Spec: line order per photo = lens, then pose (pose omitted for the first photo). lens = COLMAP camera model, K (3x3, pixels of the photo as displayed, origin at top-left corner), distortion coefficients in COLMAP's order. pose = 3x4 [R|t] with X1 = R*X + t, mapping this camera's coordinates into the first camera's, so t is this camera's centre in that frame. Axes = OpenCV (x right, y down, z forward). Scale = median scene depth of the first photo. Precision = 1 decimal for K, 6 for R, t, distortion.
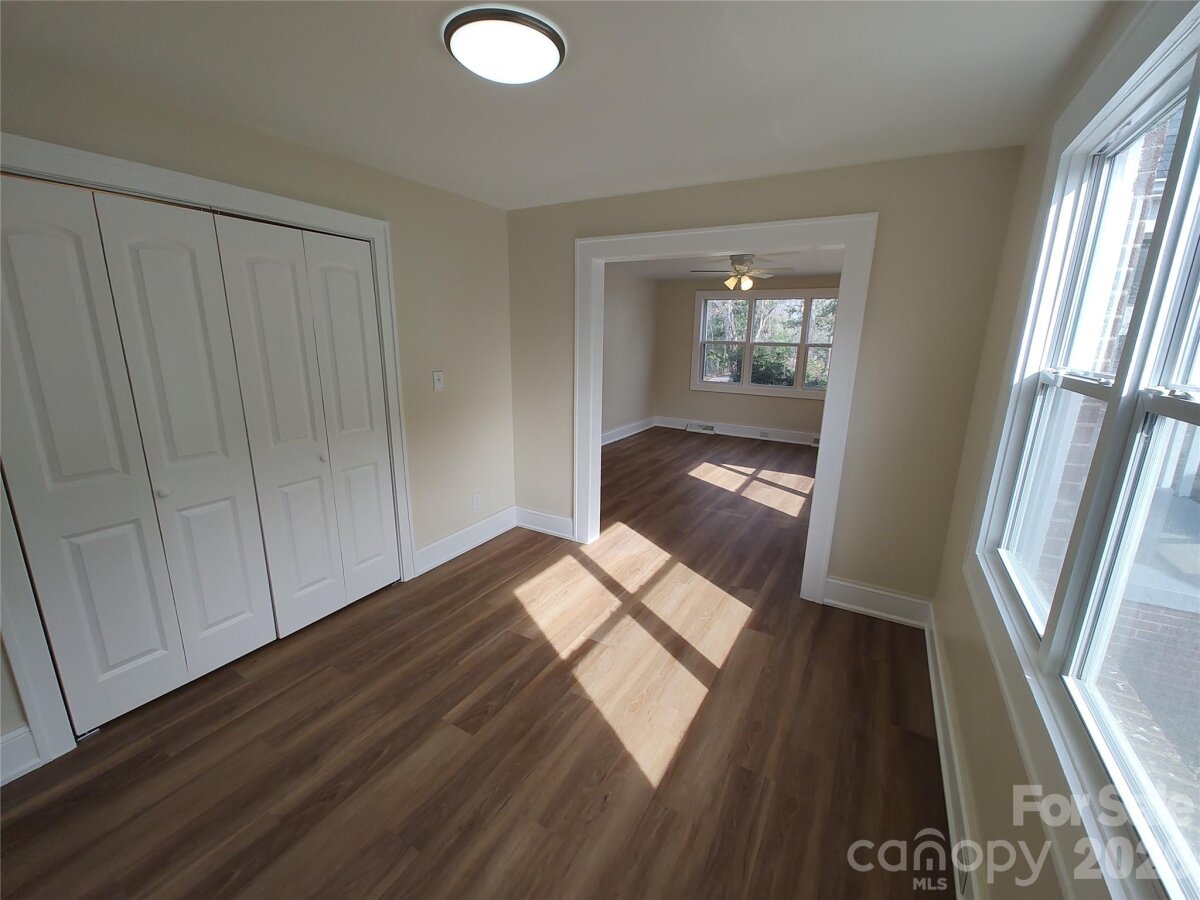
lens RADIAL K [[493.5, 0, 606.2], [0, 493.5, 454.6], [0, 0, 1]] dist [-0.001425, 0.000099]
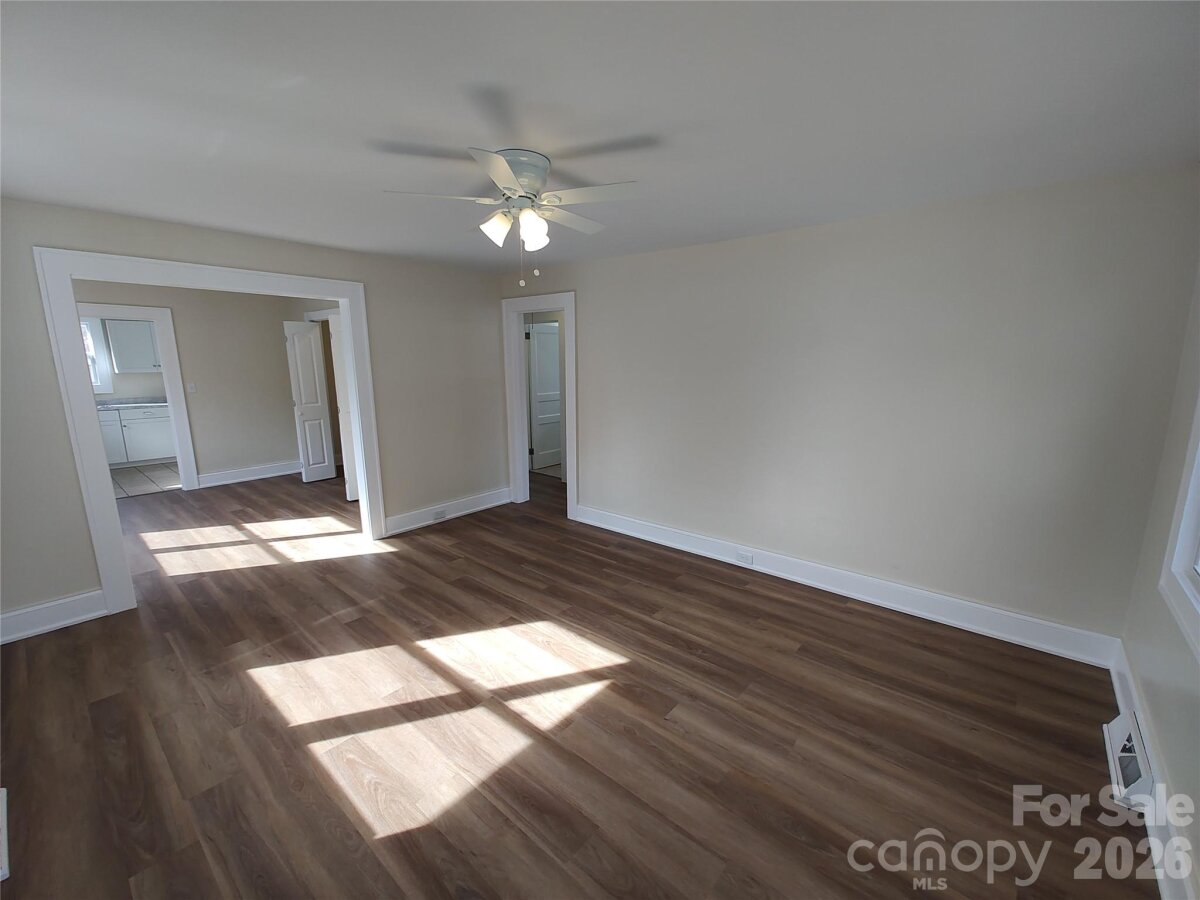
lens RADIAL K [[497.0, 0, 604.3], [0, 497.0, 450.4], [0, 0, 1]] dist [-0.003018, 0.000109]
pose [[-0.191572, 0.155478, -0.969086, 0.478211], [-0.237663, 0.950640, 0.199500, -0.191403], [0.952269, 0.268534, -0.145165, 0.817278]]
